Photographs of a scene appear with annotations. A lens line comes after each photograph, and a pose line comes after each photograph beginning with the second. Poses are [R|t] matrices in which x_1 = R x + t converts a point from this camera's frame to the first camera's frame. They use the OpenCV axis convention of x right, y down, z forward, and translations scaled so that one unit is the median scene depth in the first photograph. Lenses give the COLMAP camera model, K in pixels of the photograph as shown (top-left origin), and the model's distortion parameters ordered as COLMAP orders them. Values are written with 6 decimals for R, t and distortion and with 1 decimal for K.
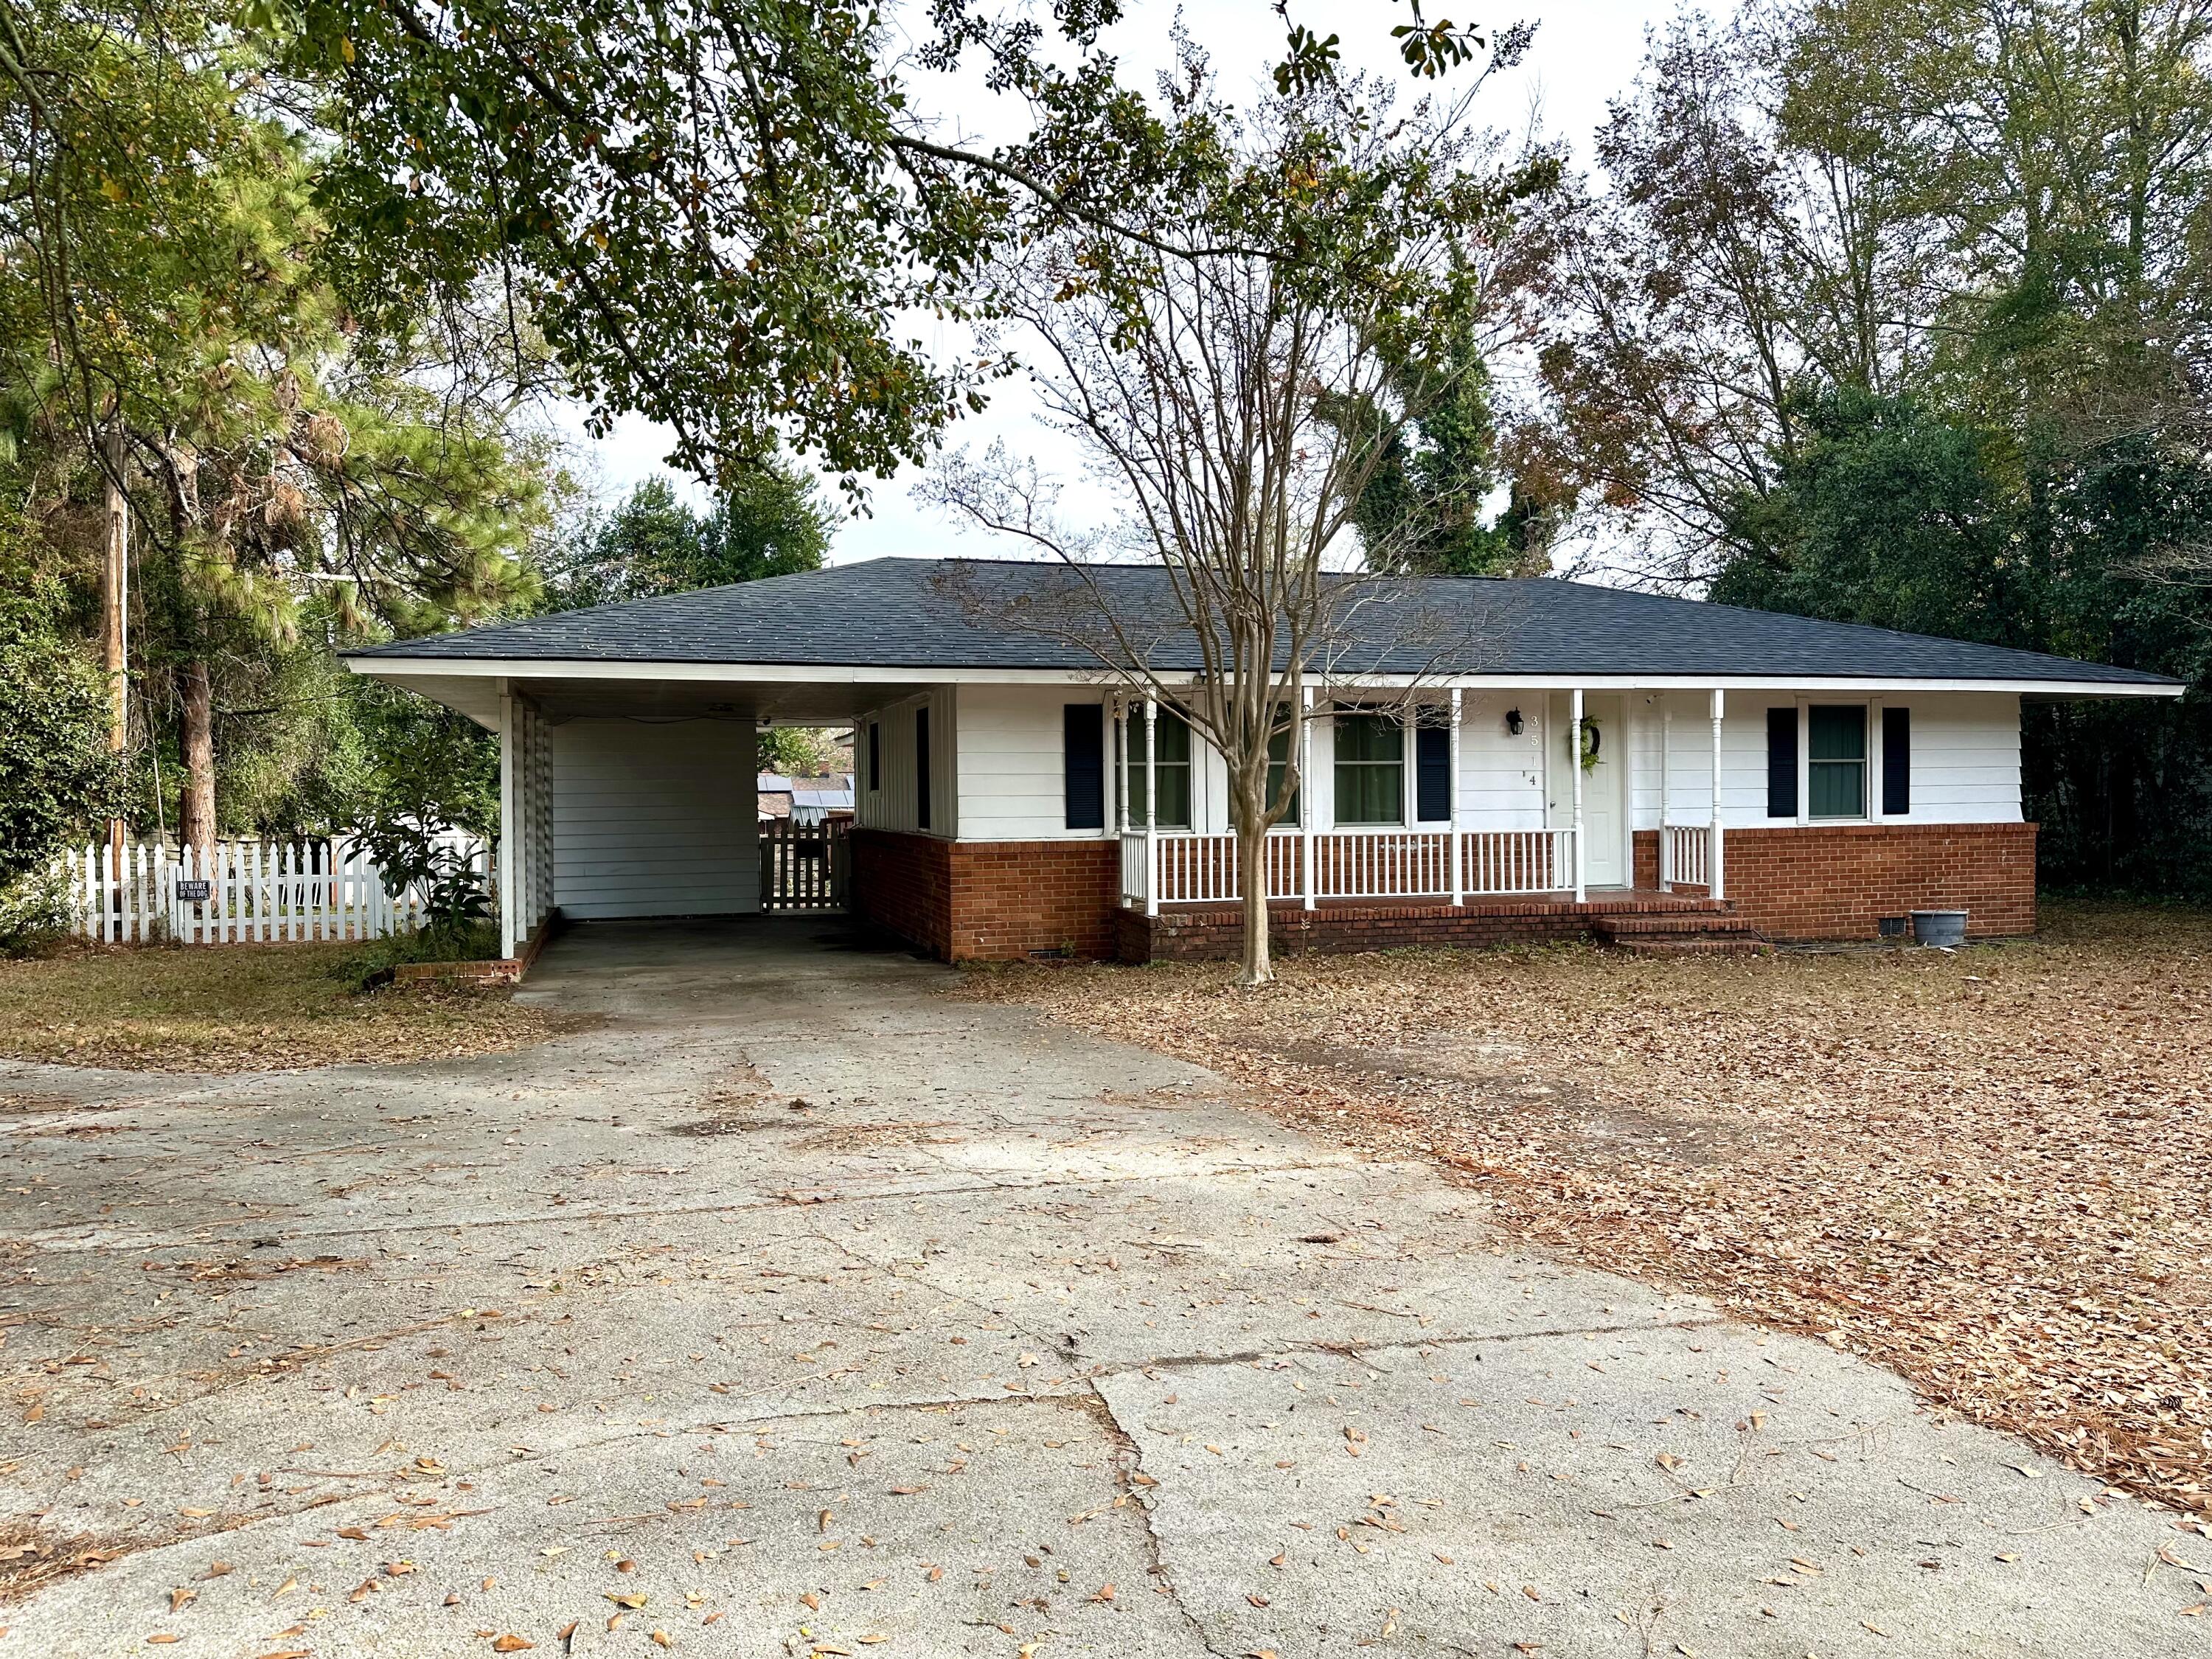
lens RADIAL K [[1524.2, 0, 1109.8], [0, 1524.2, 832.3], [0, 0, 1]] dist [0.080225, -0.101709]
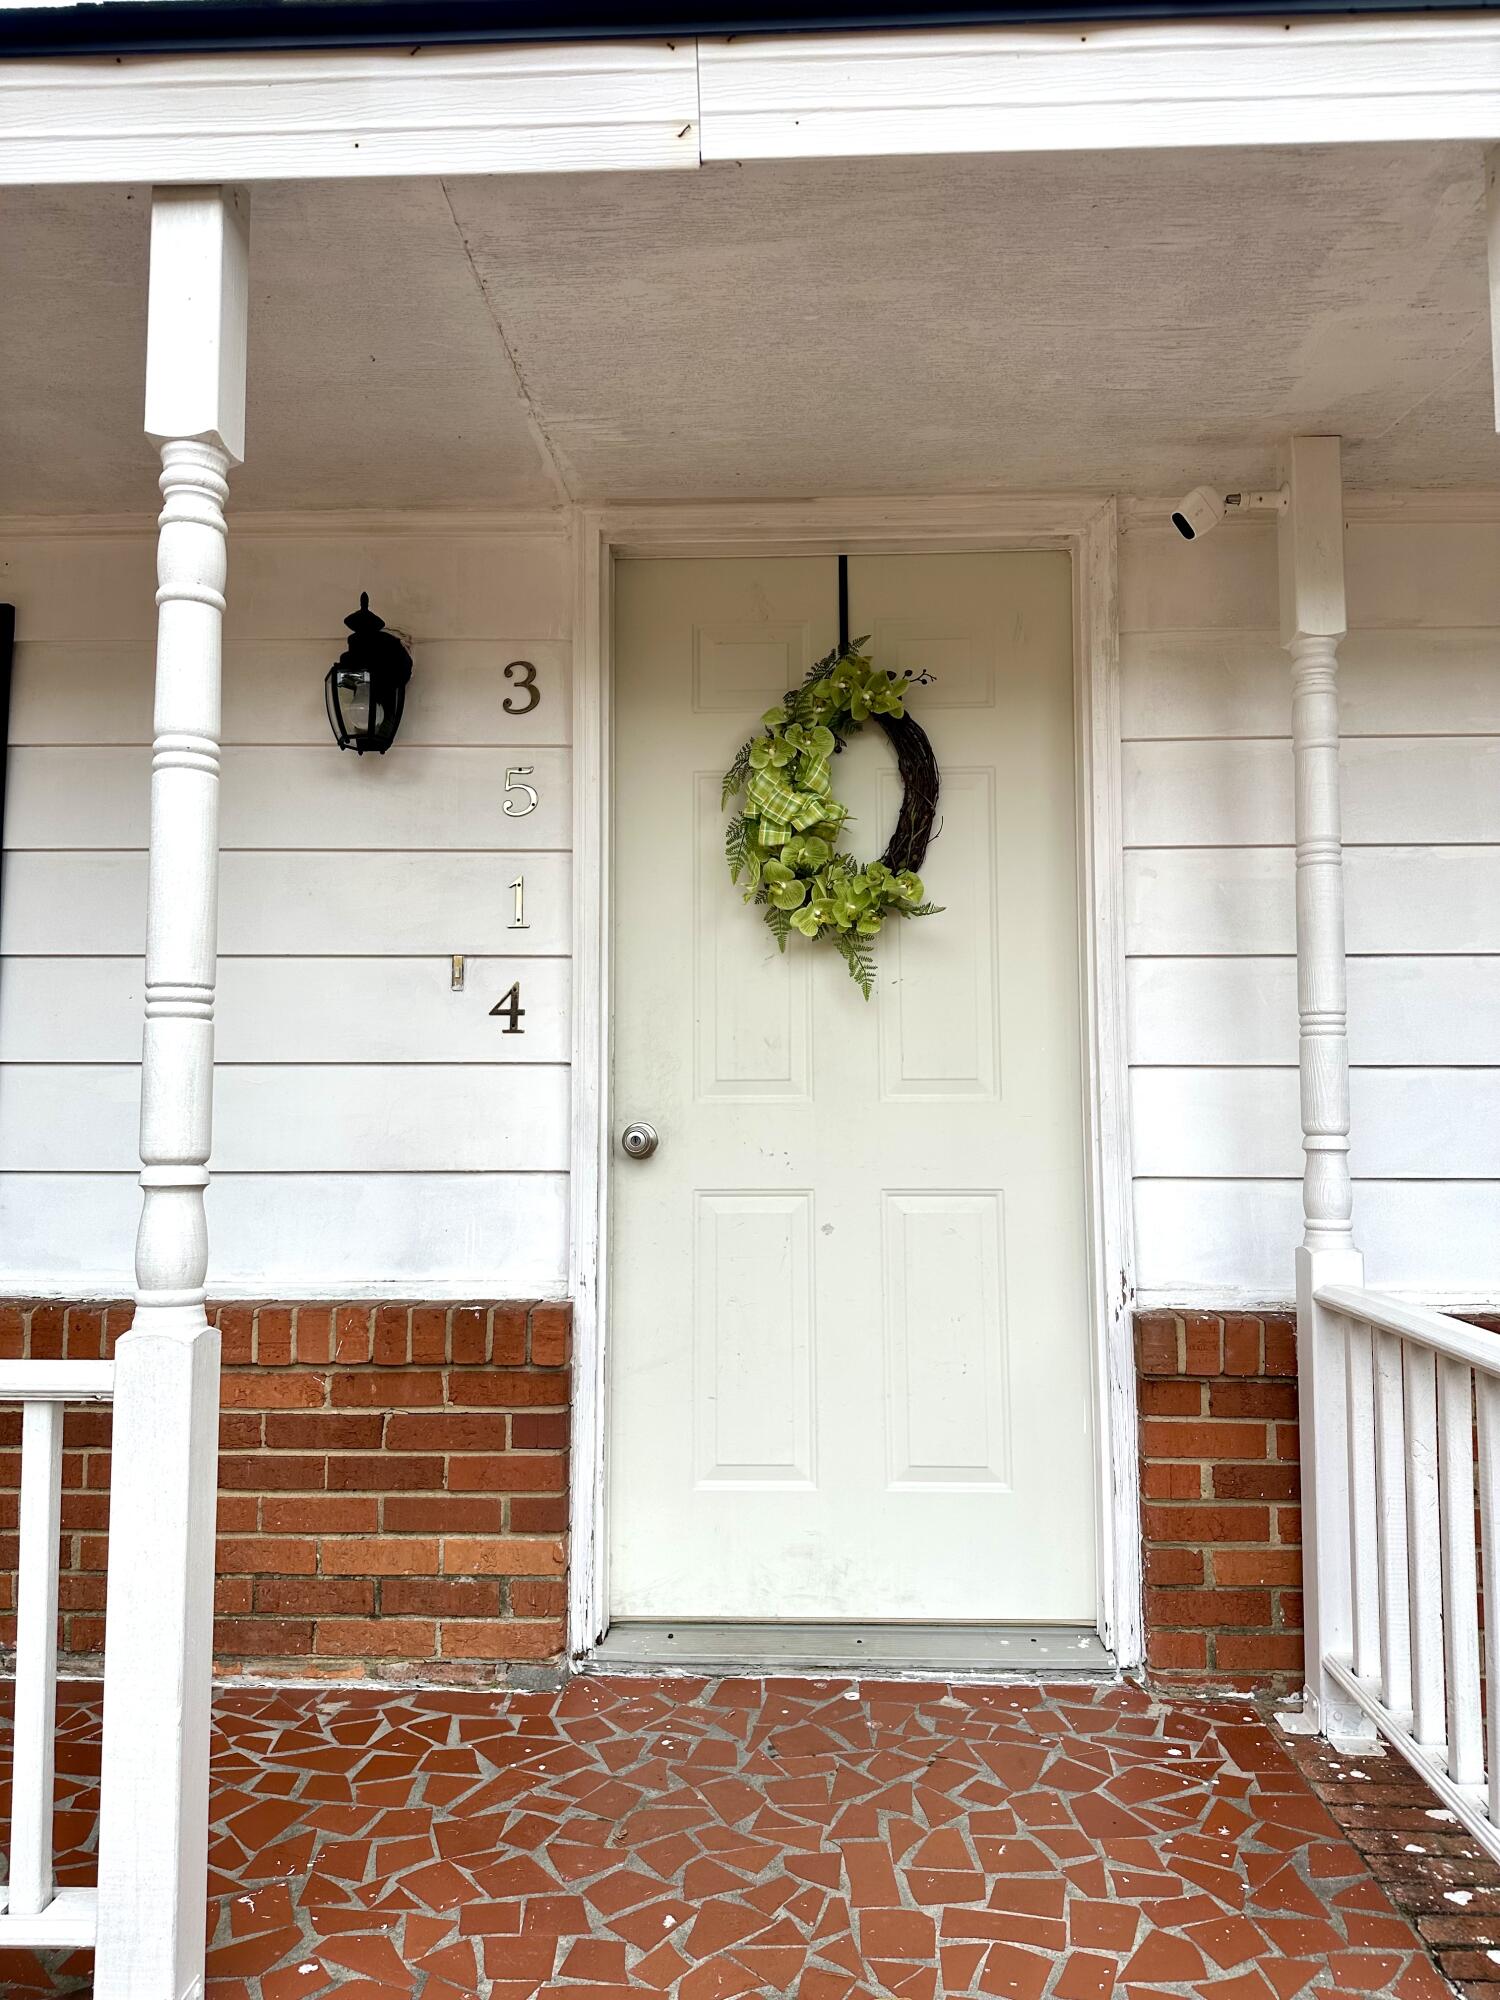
lens RADIAL K [[1378.1, 0, 758.2], [0, 1378.1, 1002.6], [0, 0, 1]] dist [0.080225, -0.101709]
pose [[0.958293, -0.009370, -0.285634, 0.331523], [-0.017810, 0.995562, -0.092413, -0.019211], [0.285232, 0.093645, 0.953873, 0.806355]]
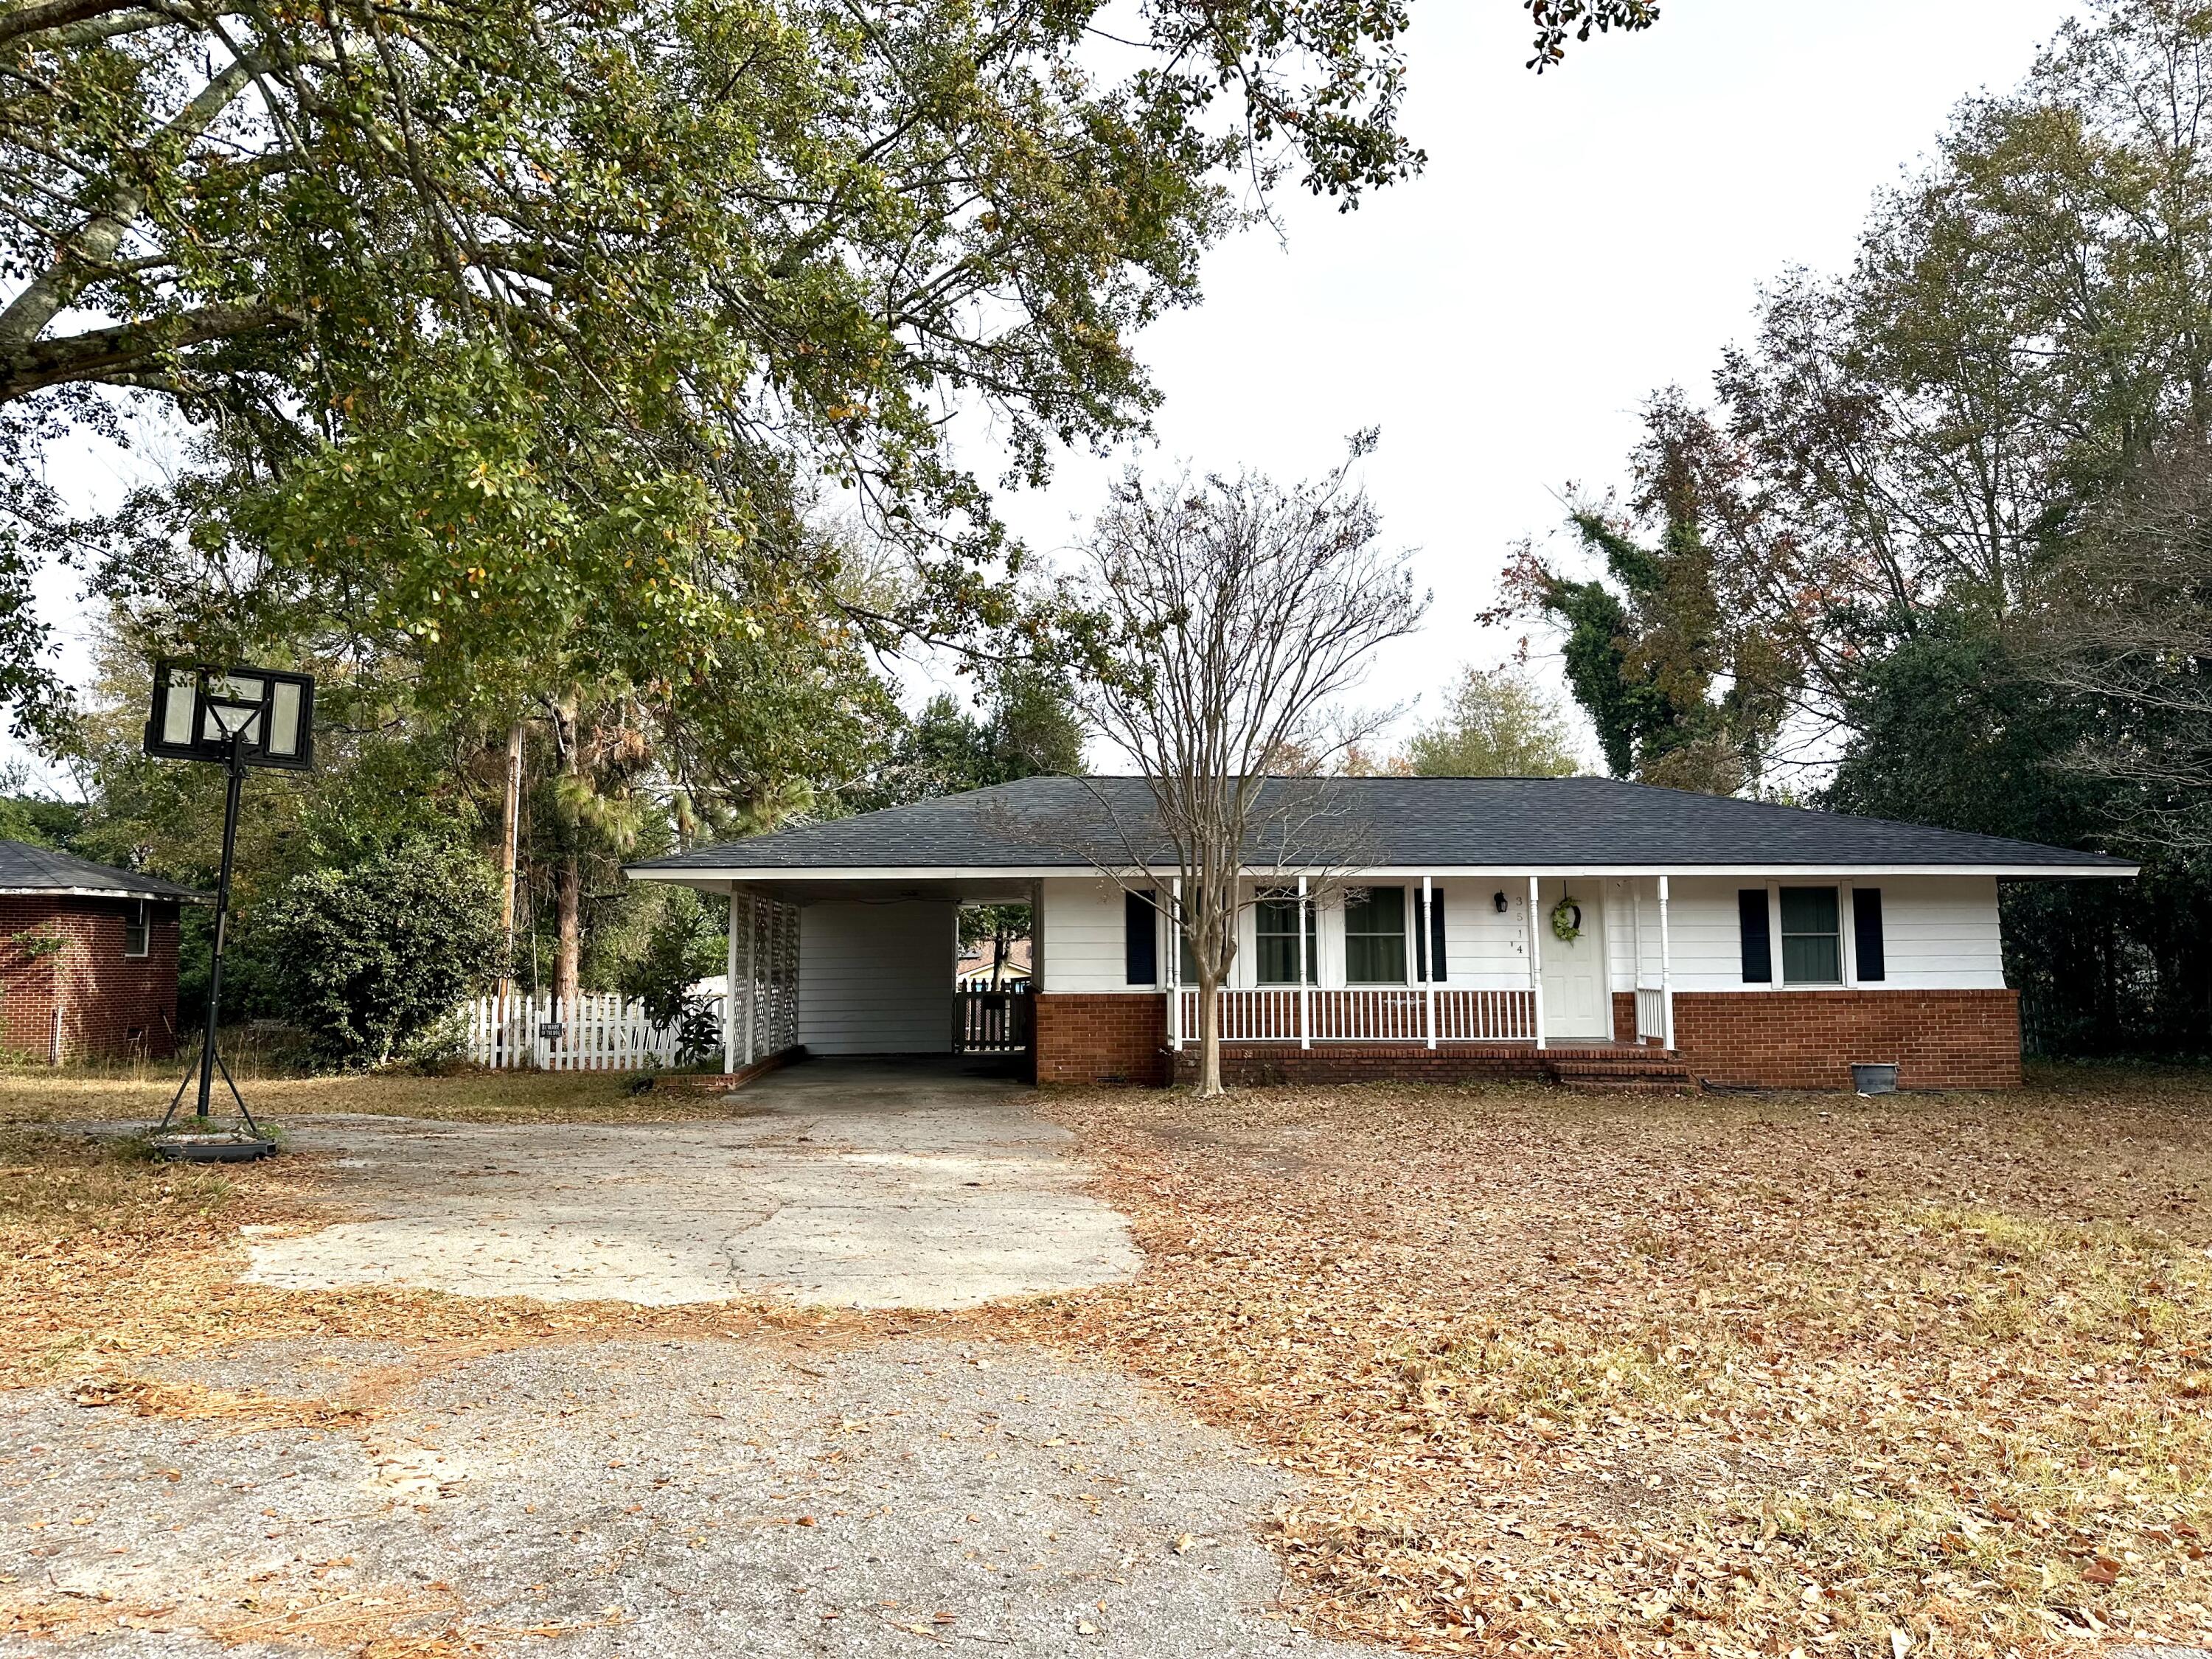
lens RADIAL K [[1524.2, 0, 1102.9], [0, 1524.2, 835.9], [0, 0, 1]] dist [0.080225, -0.101709]
pose [[0.975144, -0.015178, -0.221053, 0.211196], [-0.008519, 0.994345, -0.105857, 0.007815], [0.221410, 0.105109, 0.969500, -0.257406]]
